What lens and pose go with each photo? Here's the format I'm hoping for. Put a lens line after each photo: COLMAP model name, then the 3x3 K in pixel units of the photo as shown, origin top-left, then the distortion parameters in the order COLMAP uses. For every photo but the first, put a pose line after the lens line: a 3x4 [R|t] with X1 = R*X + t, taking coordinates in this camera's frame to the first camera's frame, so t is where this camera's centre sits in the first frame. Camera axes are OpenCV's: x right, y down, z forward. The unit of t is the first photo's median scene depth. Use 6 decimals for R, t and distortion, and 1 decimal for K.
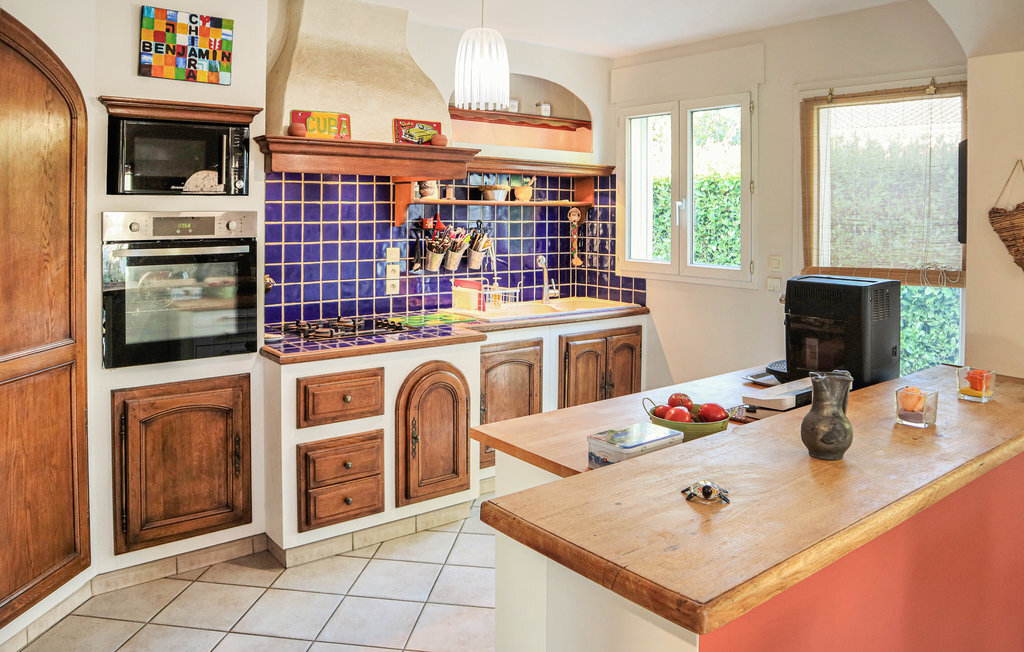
lens RADIAL K [[742.2, 0, 530.8], [0, 742.2, 222.7], [0, 0, 1]] dist [-0.121747, 0.156540]
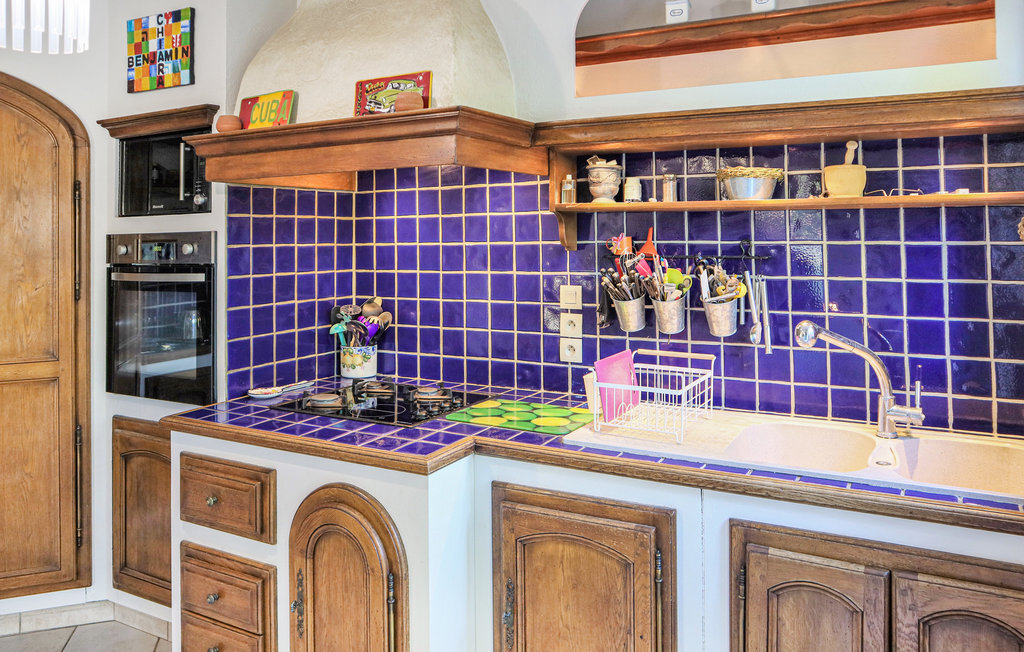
lens RADIAL K [[742.2, 0, 530.8], [0, 742.2, 222.7], [0, 0, 1]] dist [-0.121747, 0.156540]
pose [[0.400885, -0.022100, -0.915862, 0.481081], [0.002059, 0.999728, -0.023222, -0.005778], [0.916126, 0.007424, 0.400822, 0.949459]]
